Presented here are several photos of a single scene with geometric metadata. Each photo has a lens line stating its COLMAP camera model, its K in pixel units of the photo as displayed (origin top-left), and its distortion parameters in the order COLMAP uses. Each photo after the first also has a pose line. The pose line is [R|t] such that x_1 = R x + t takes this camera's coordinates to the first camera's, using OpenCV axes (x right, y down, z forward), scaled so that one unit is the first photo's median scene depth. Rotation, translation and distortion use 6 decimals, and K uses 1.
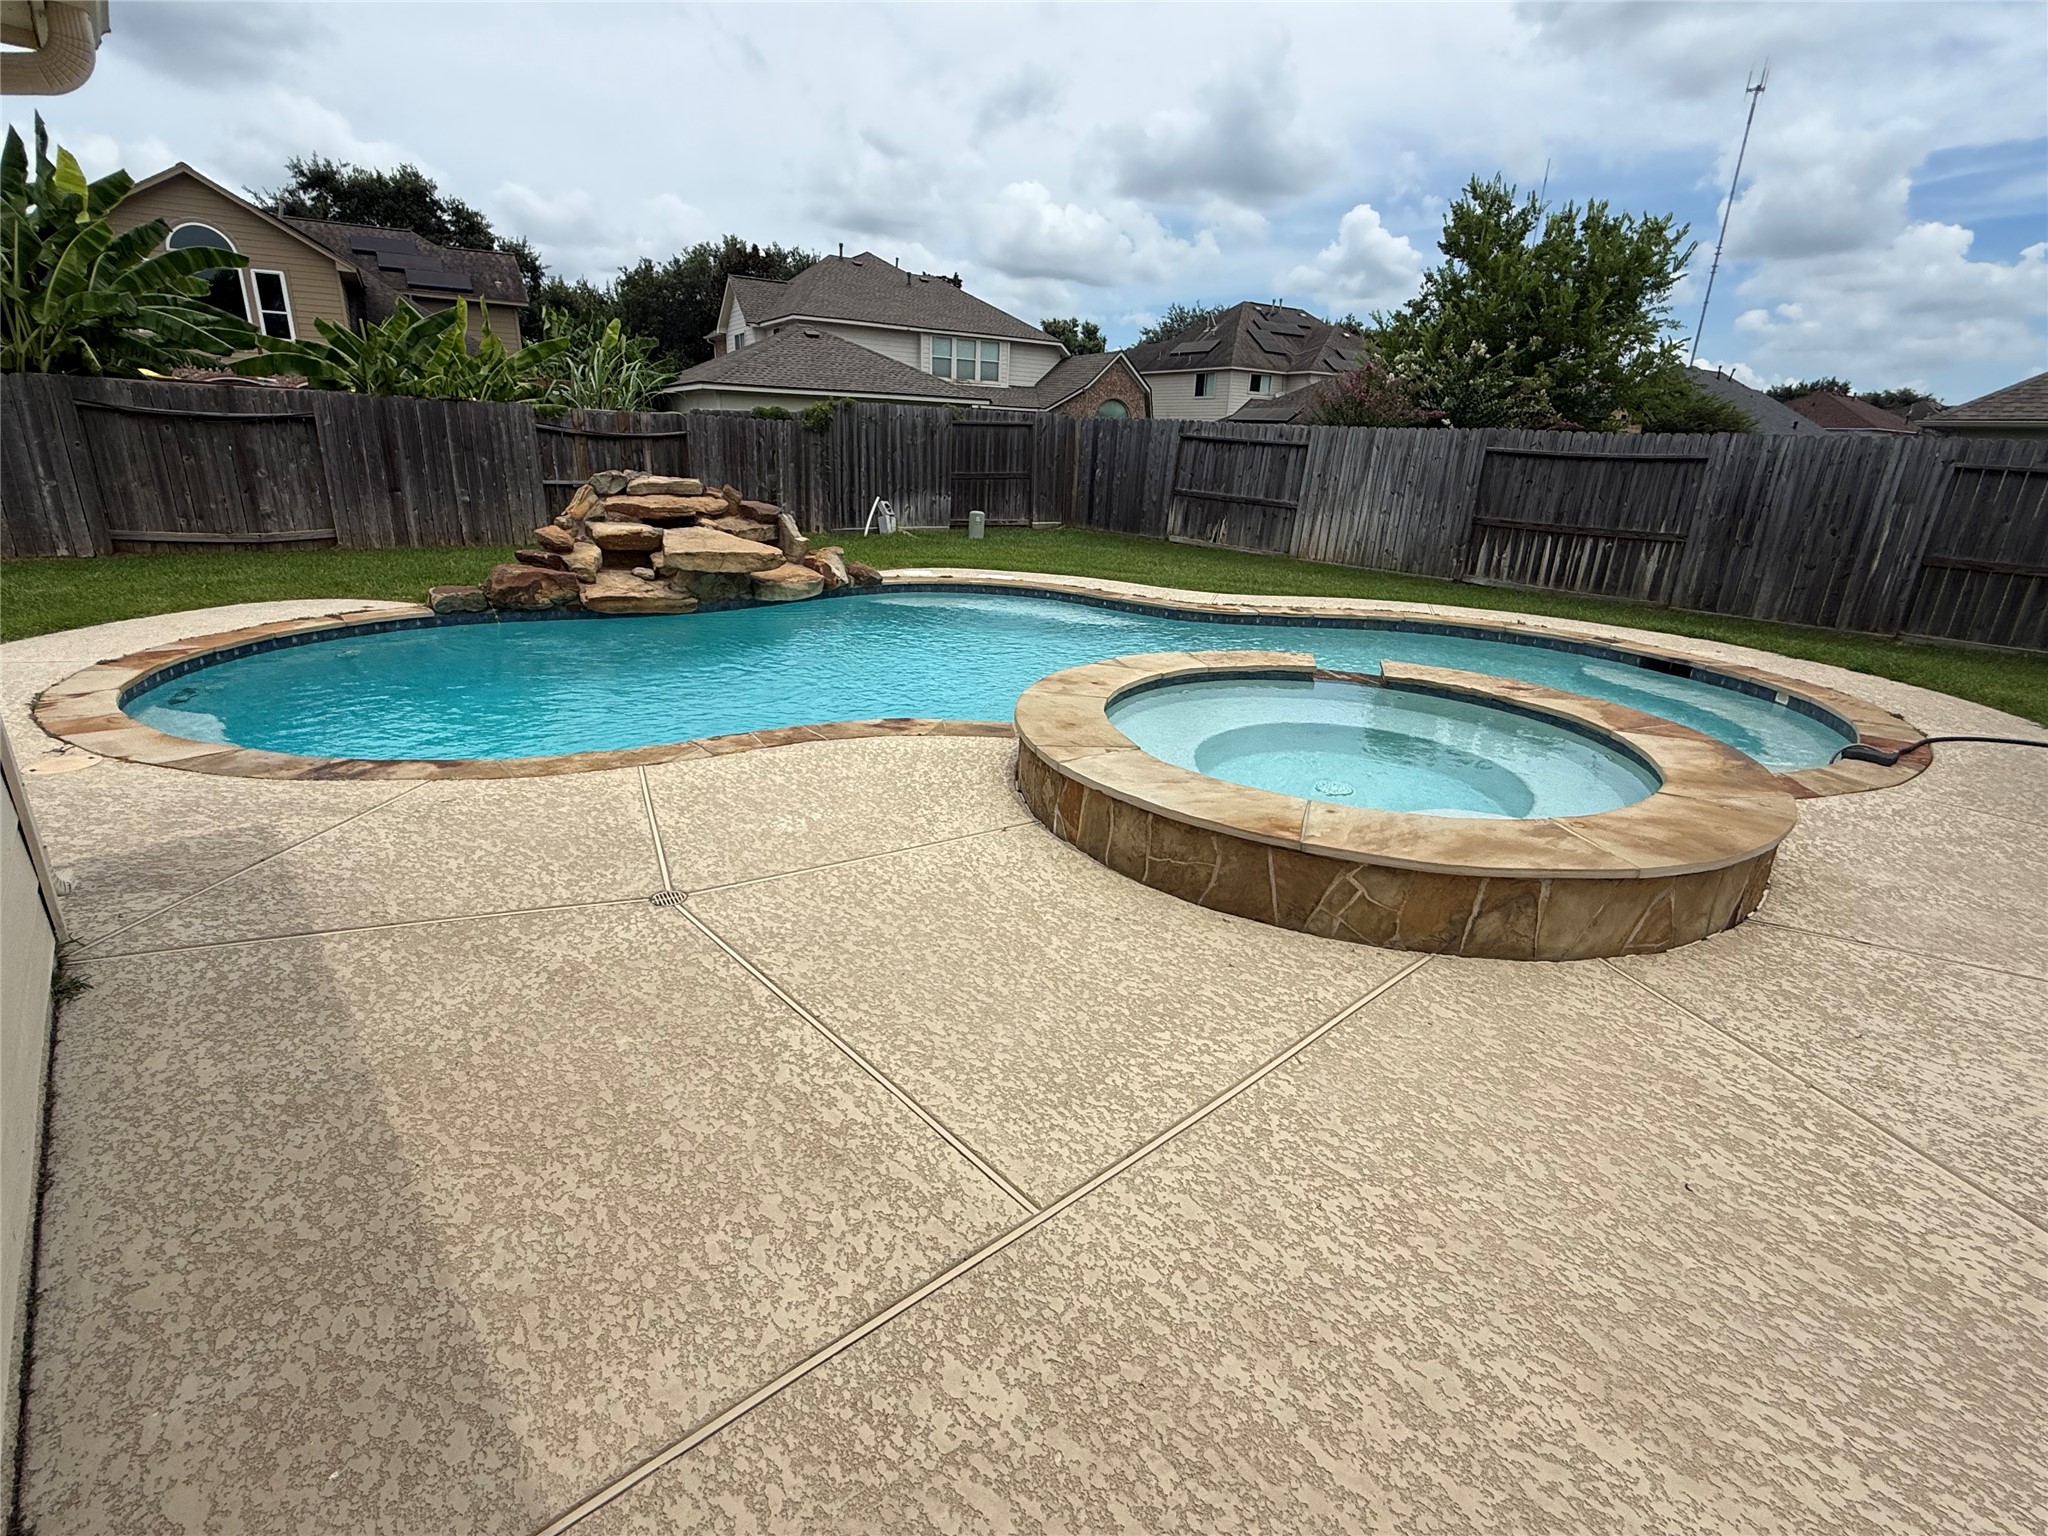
lens RADIAL K [[948.4, 0, 1024.0], [0, 948.4, 768.0], [0, 0, 1]] dist [-0.000667, -0.000445]
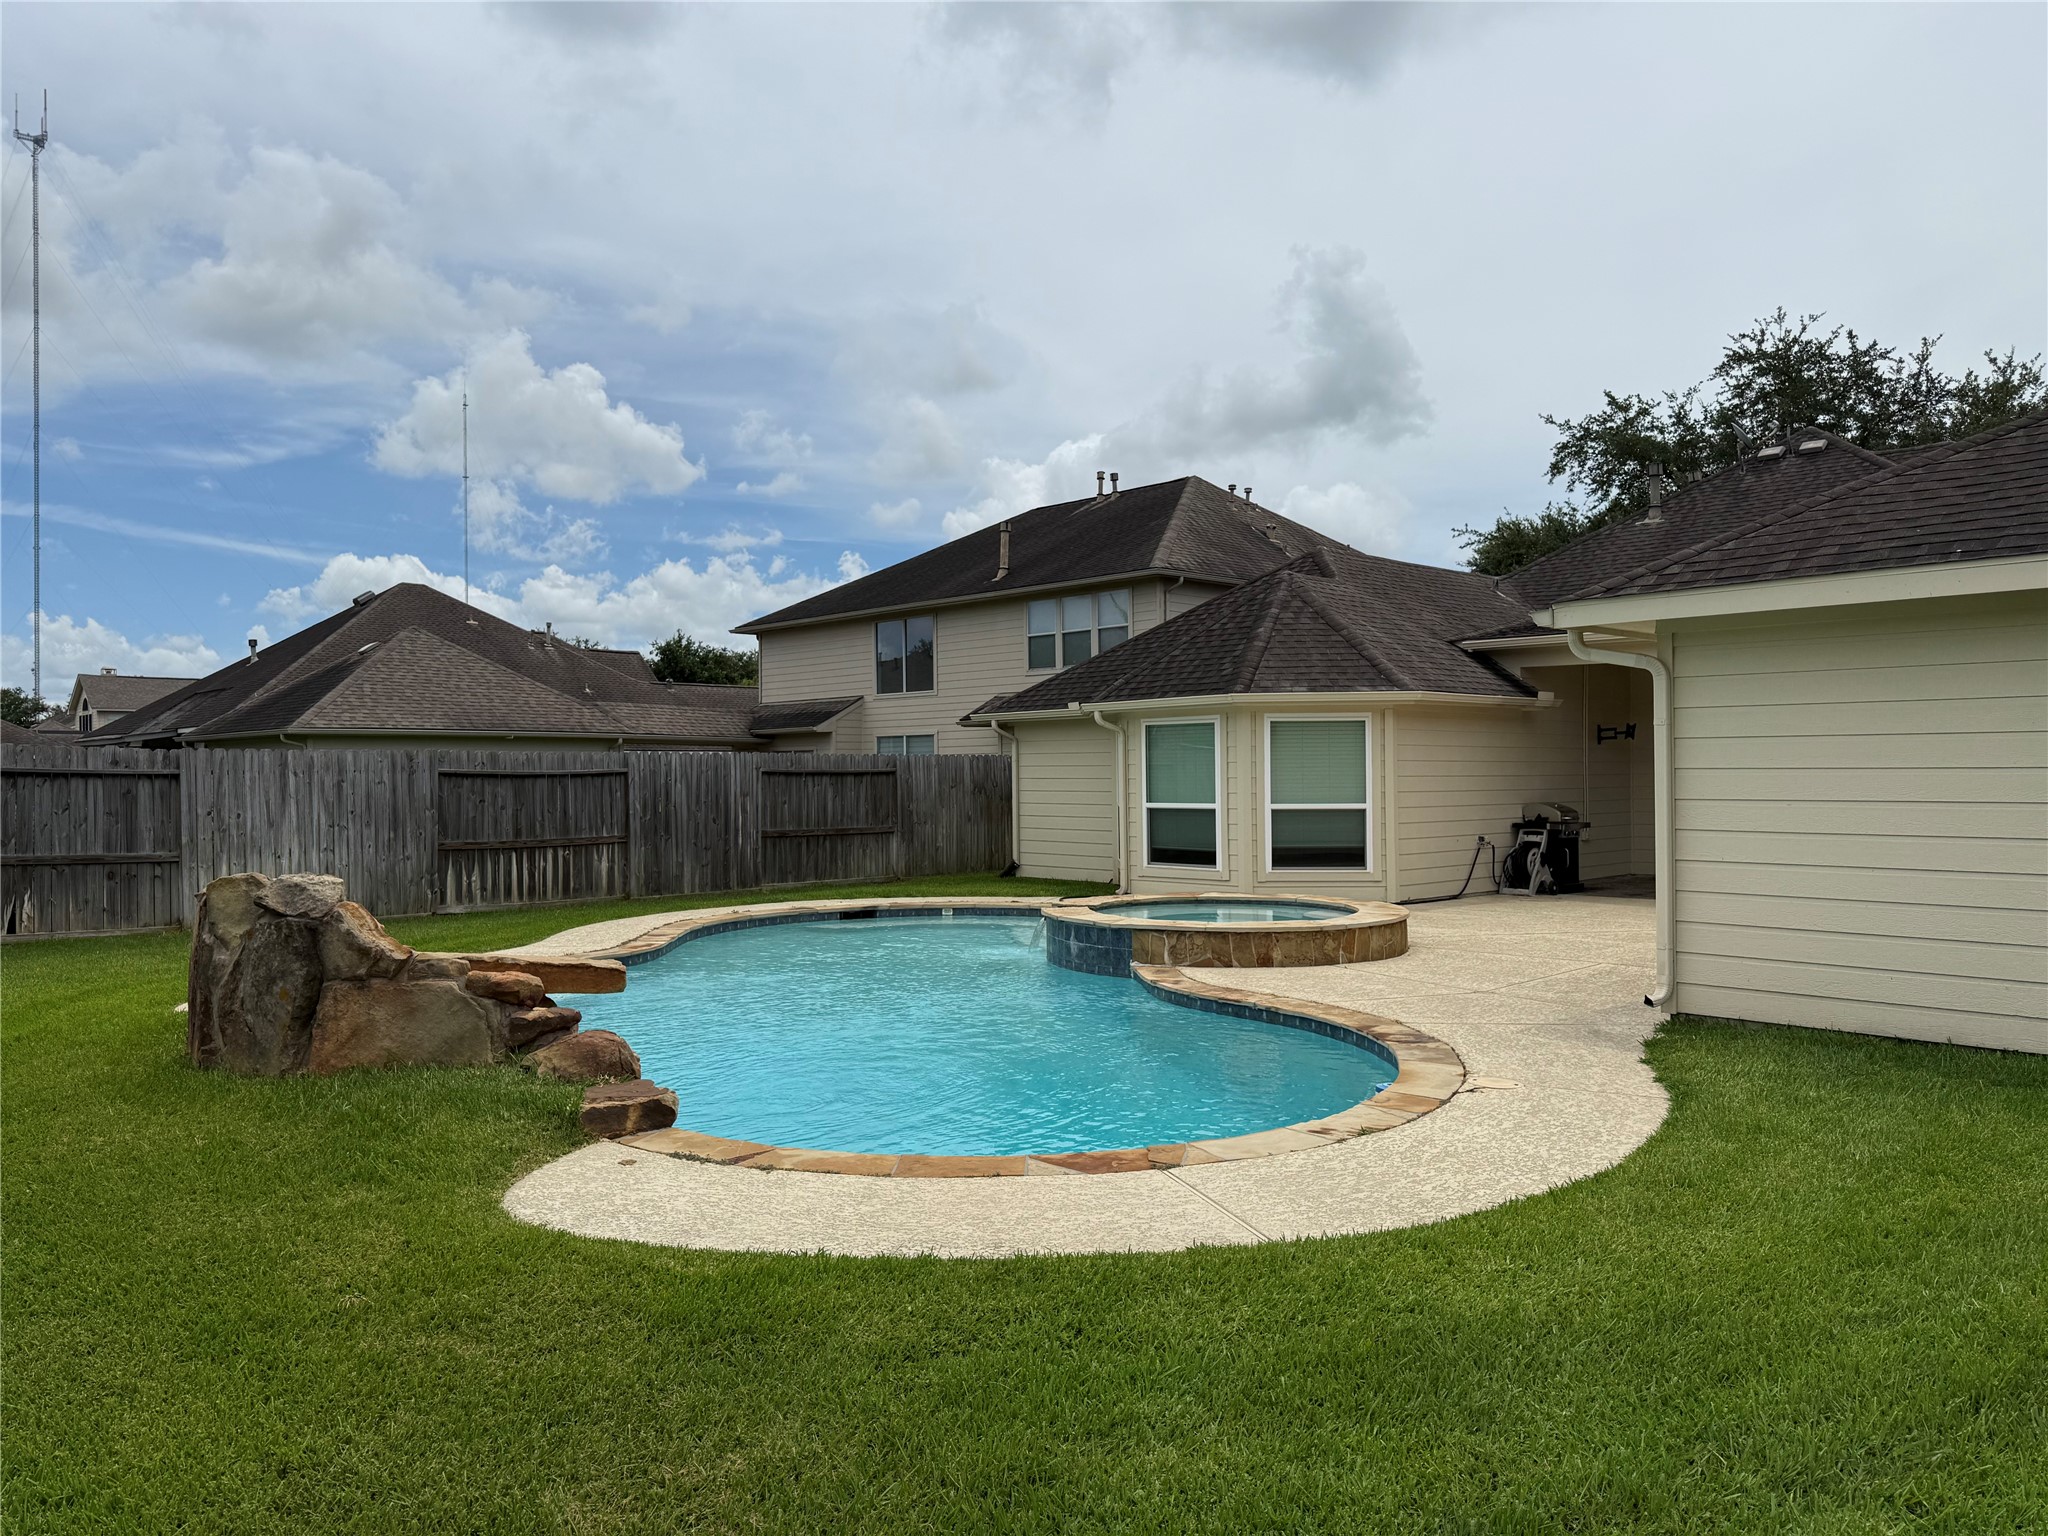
lens RADIAL K [[1444.8, 0, 983.9], [0, 1444.8, 770.3], [0, 0, 1]] dist [0.130837, -0.167743]
pose [[-0.026734, -0.034961, 0.999031, -0.864303], [0.331659, 0.942470, 0.041857, -0.201090], [-0.943021, 0.332456, -0.013601, 0.473443]]
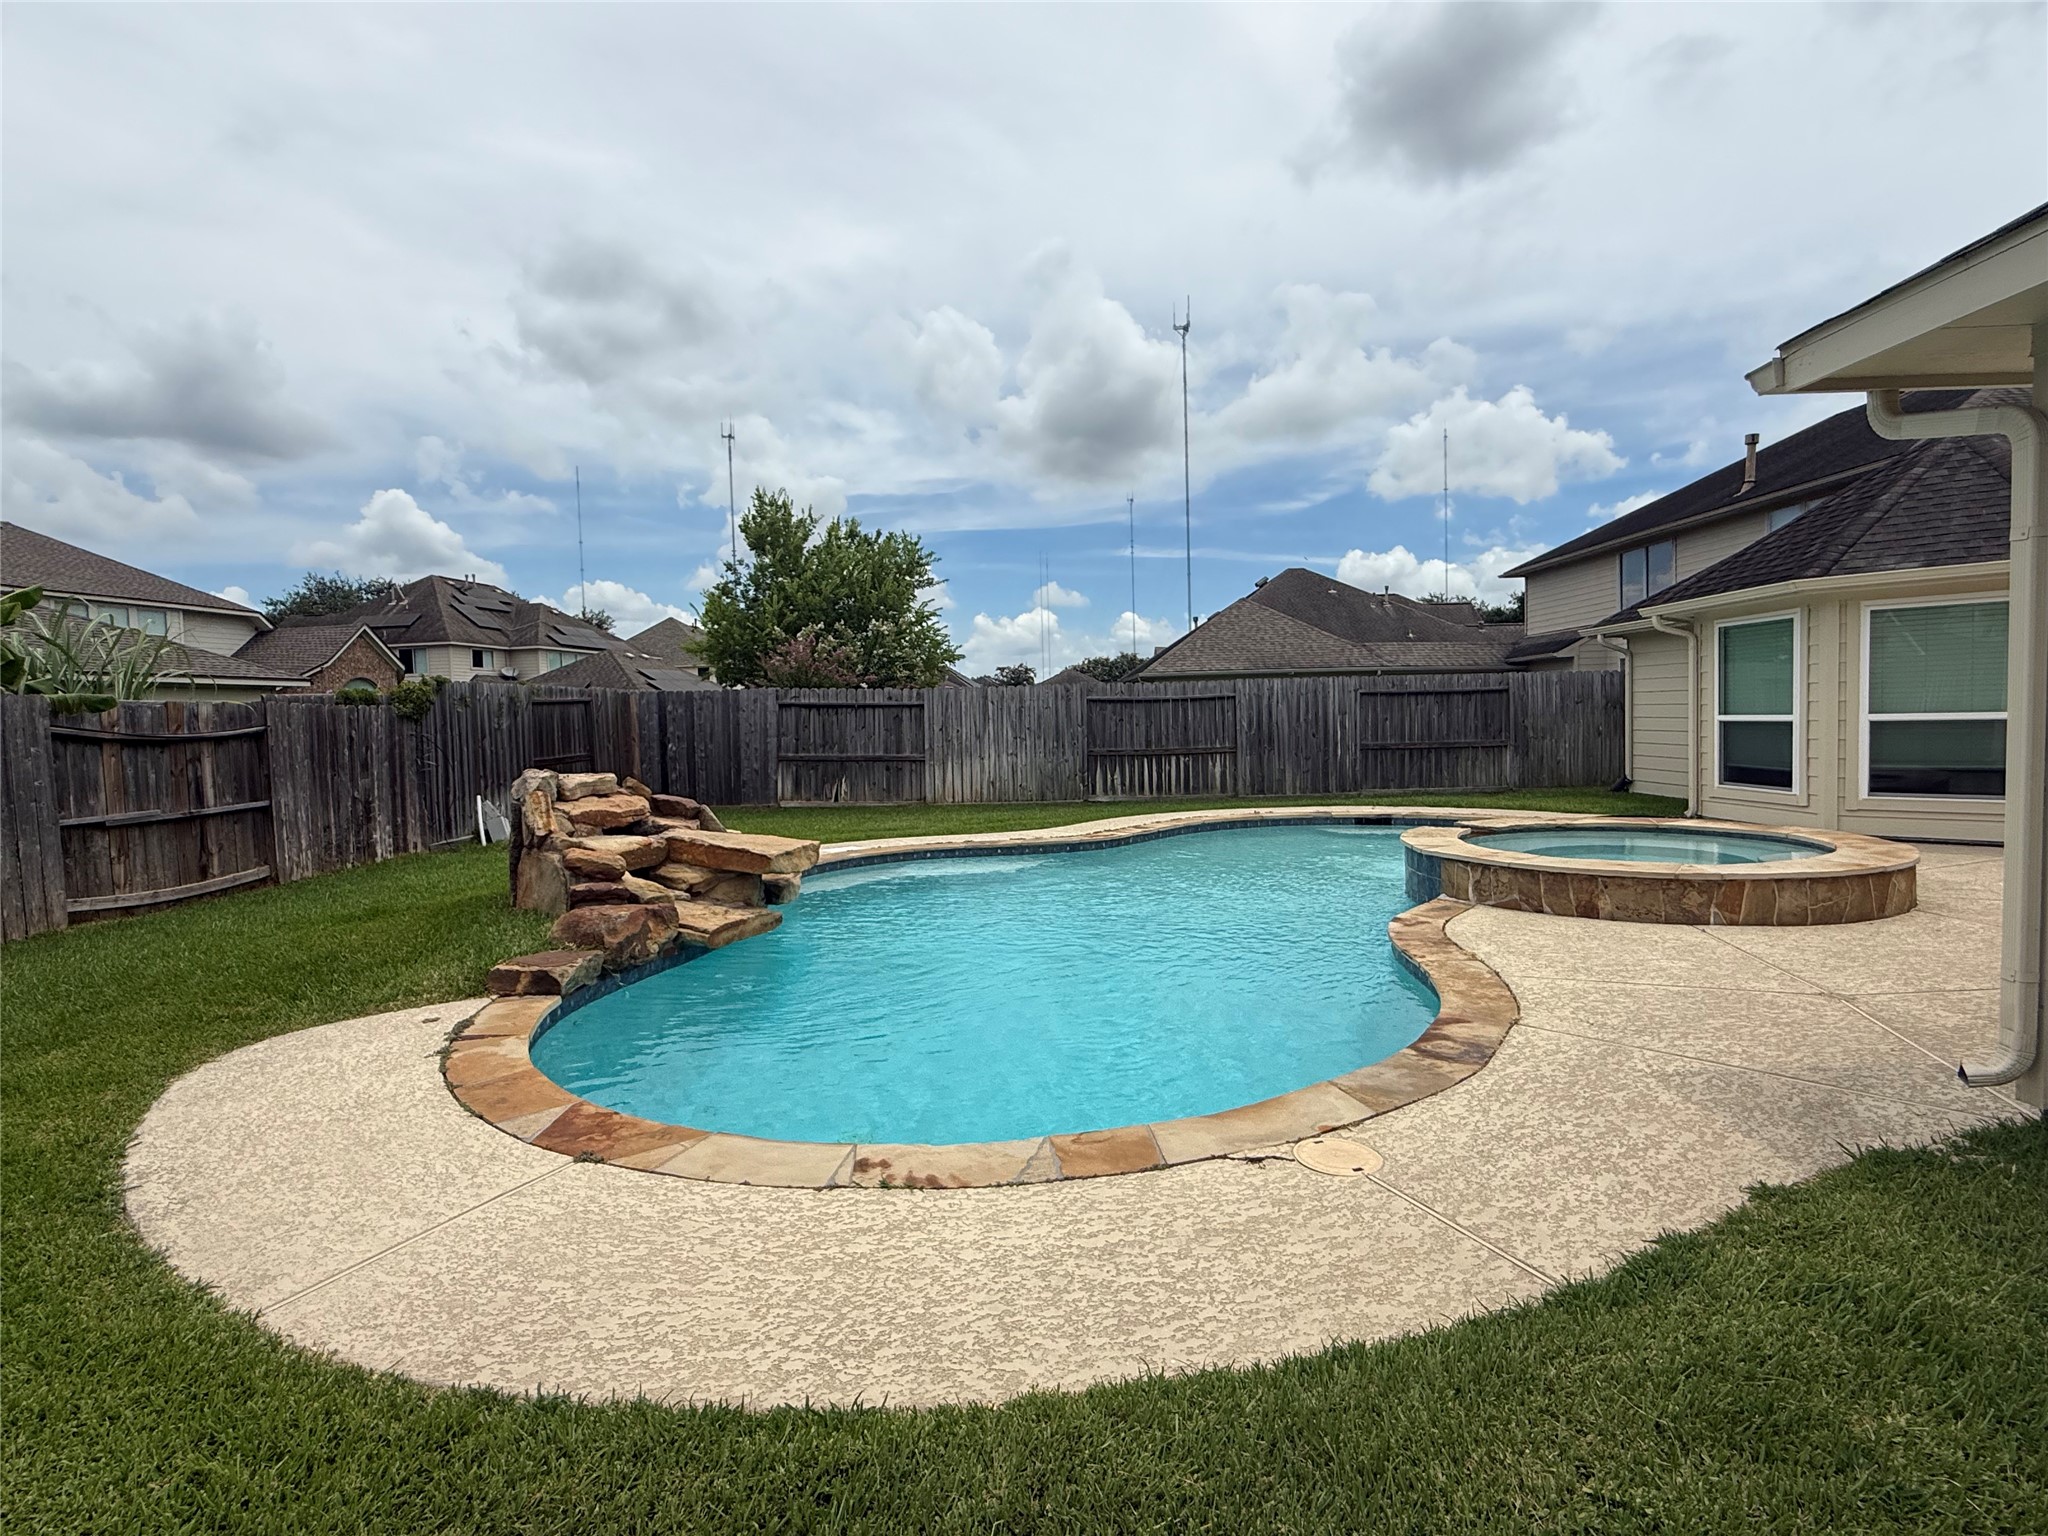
lens RADIAL K [[1002.0, 0, 1024.0], [0, 1002.0, 768.0], [0, 0, 1]] dist [-0.000833, 0.000537]
pose [[0.666848, -0.092953, 0.739374, -0.521534], [0.291140, 0.945831, -0.143674, -0.072212], [-0.685968, 0.311070, 0.657787, 0.183299]]
